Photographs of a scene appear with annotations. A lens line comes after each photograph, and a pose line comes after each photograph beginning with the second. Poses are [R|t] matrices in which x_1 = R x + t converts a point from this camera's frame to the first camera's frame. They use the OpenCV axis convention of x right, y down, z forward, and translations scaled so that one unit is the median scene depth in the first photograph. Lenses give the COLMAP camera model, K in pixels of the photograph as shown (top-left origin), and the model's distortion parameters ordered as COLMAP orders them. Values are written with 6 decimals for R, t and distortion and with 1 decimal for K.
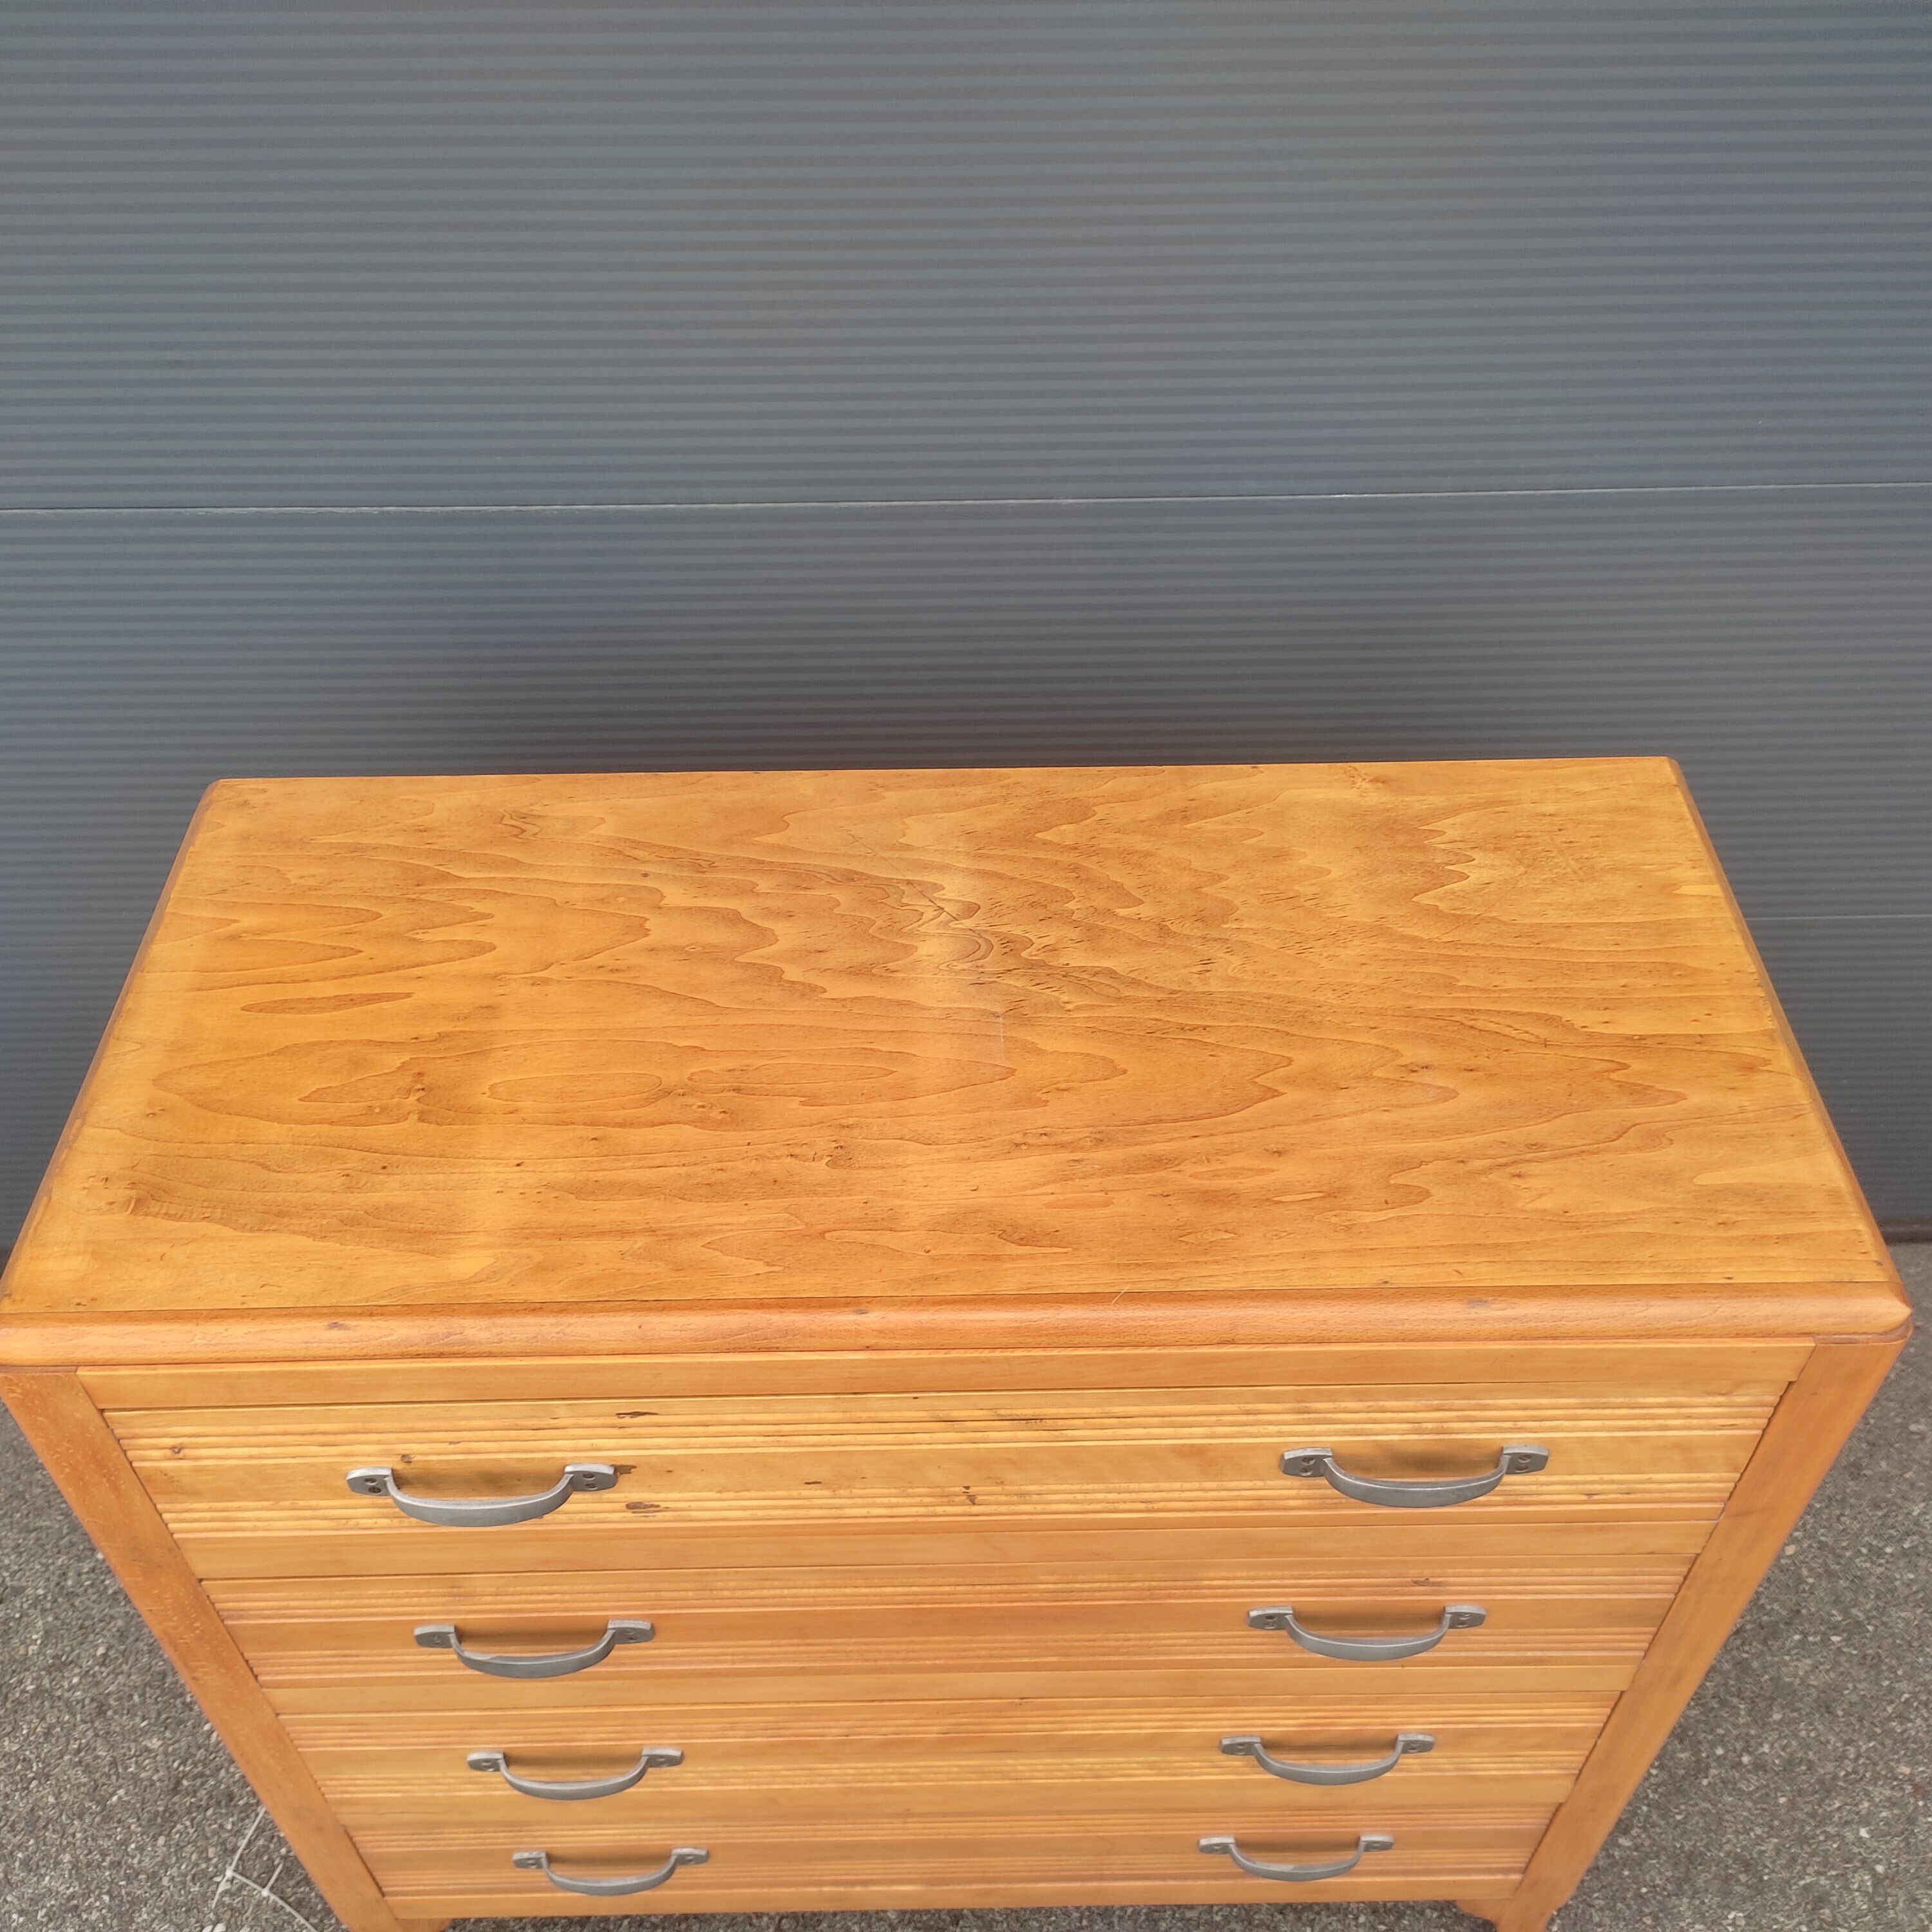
lens RADIAL K [[1846.7, 0, 963.7], [0, 1846.7, 1011.7], [0, 0, 1]] dist [0.021975, 0.094390]
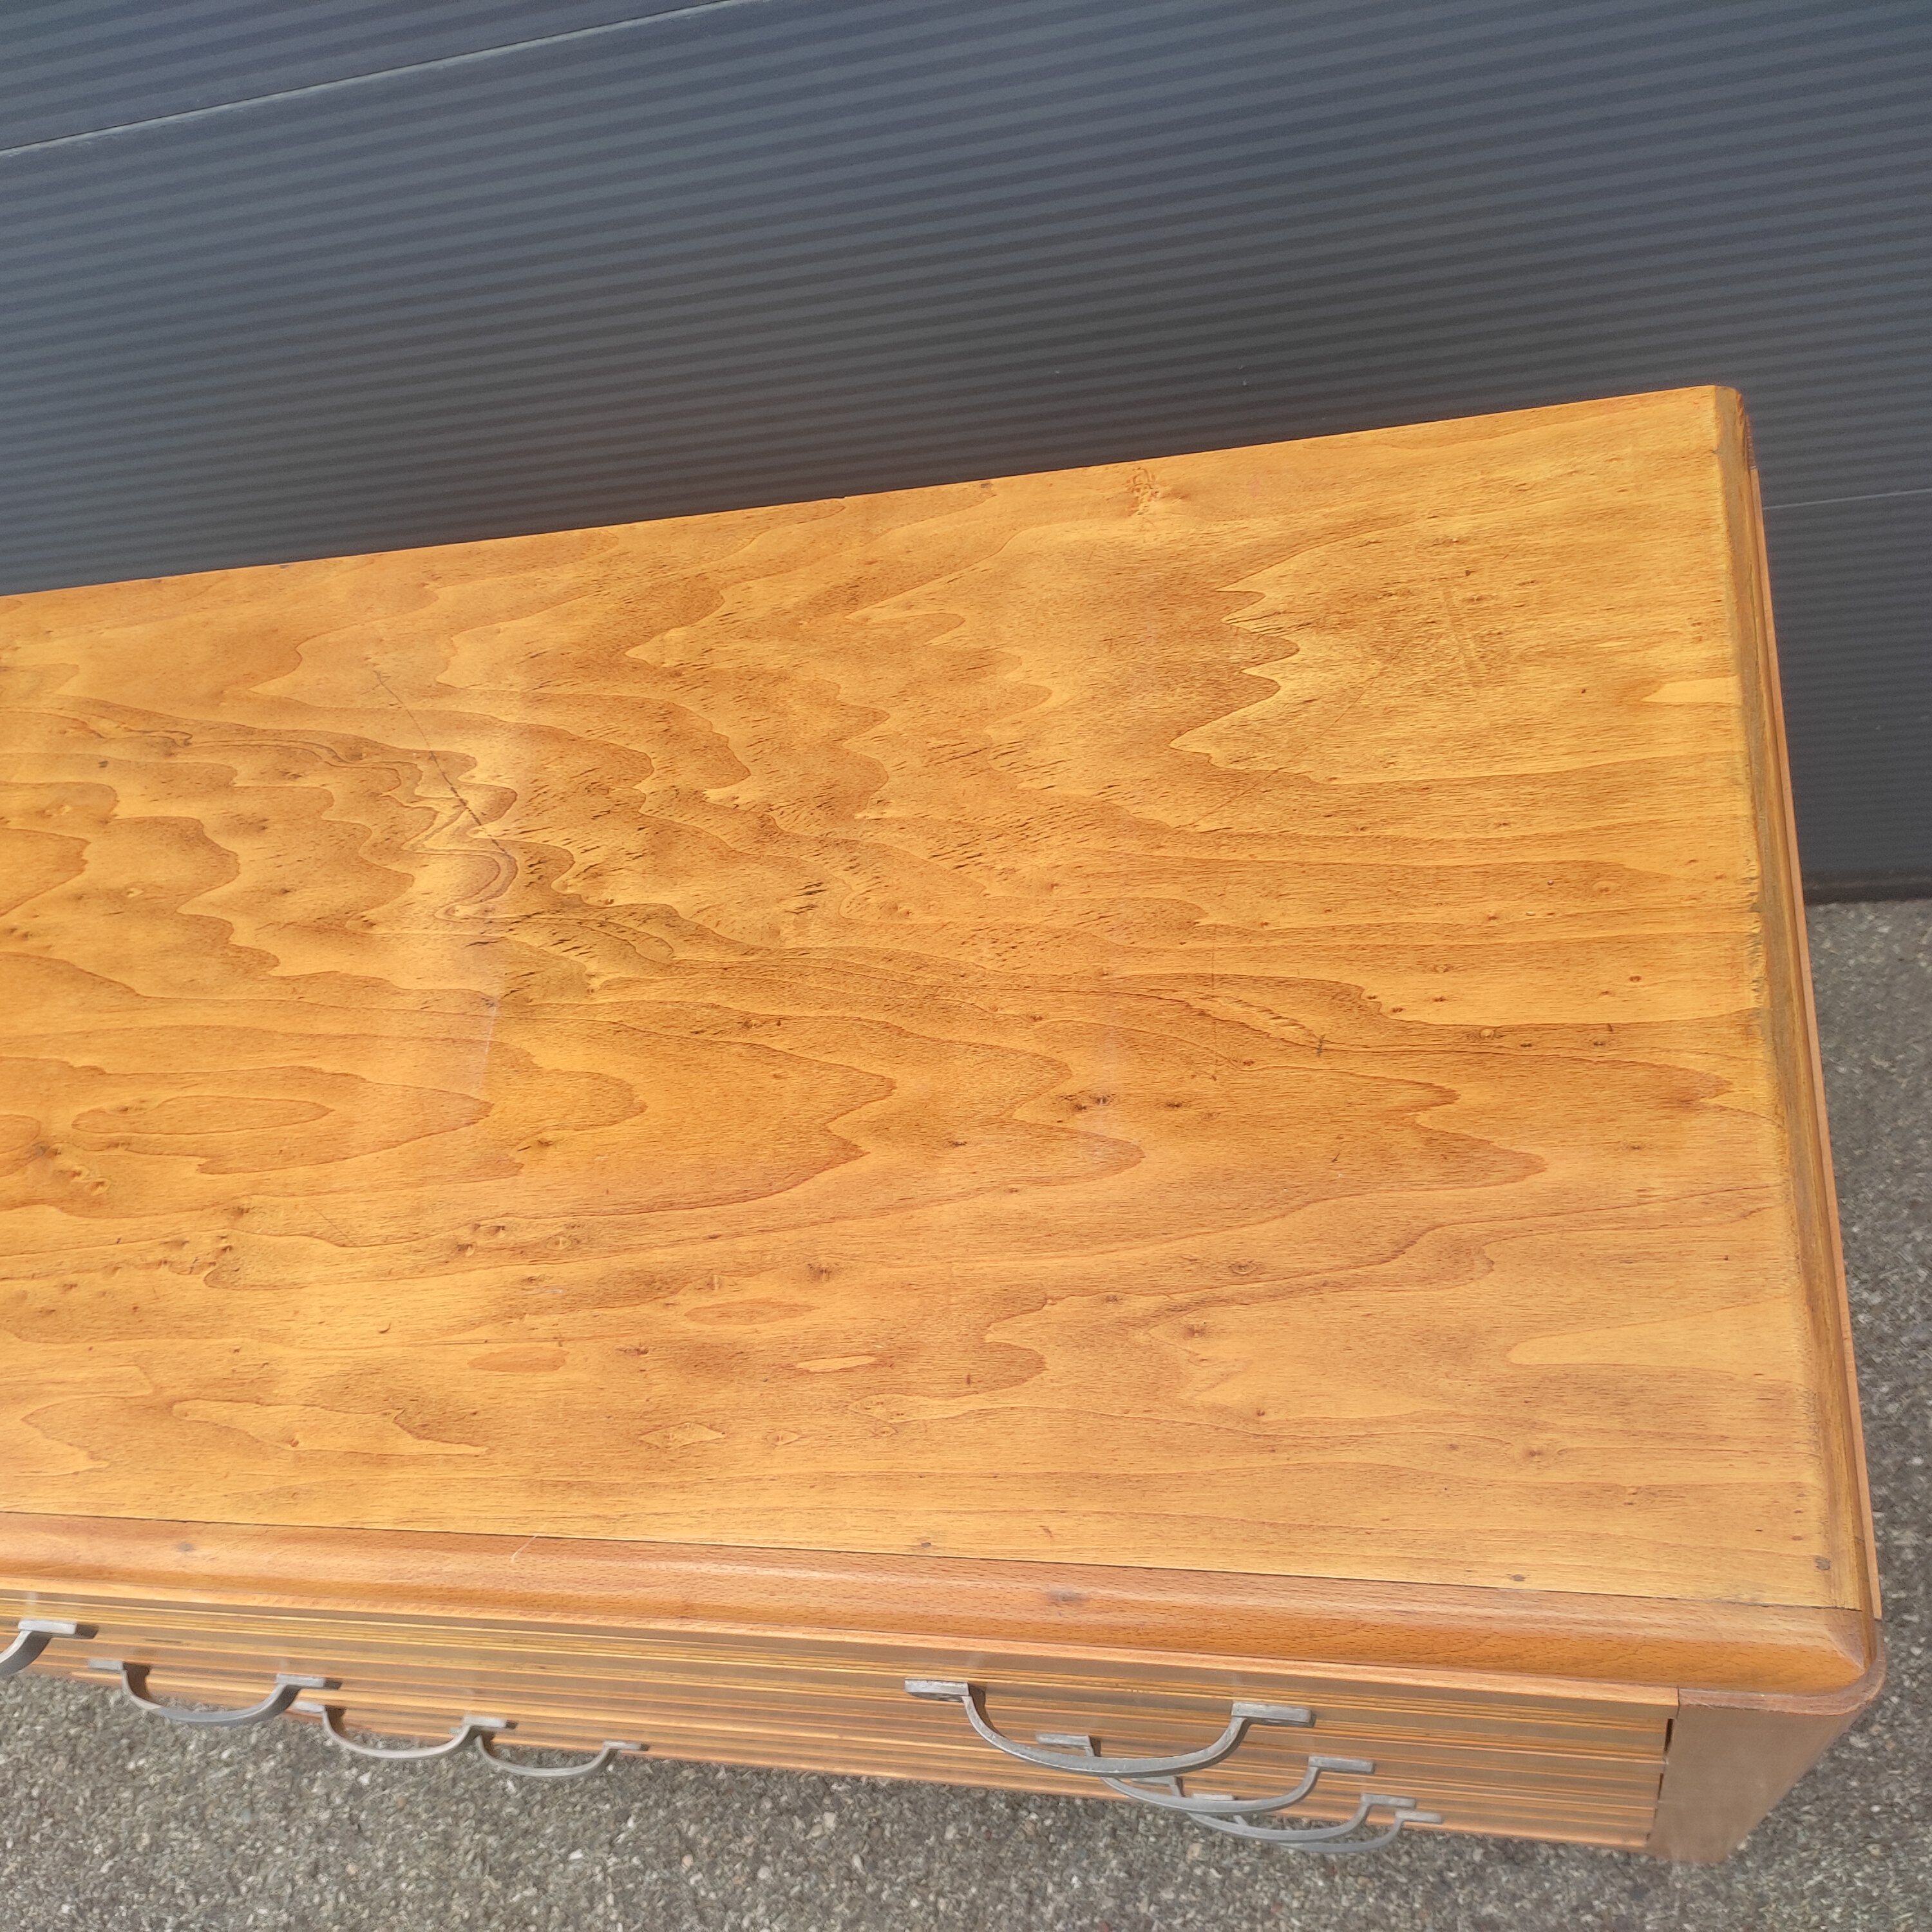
lens RADIAL K [[1911.4, 0, 953.8], [0, 1911.4, 948.0], [0, 0, 1]] dist [0.062018, -0.084796]
pose [[0.953480, -0.030353, -0.299925, 0.388877], [0.116206, 0.955034, 0.272775, -0.187718], [0.278159, -0.294939, 0.914133, 0.444965]]
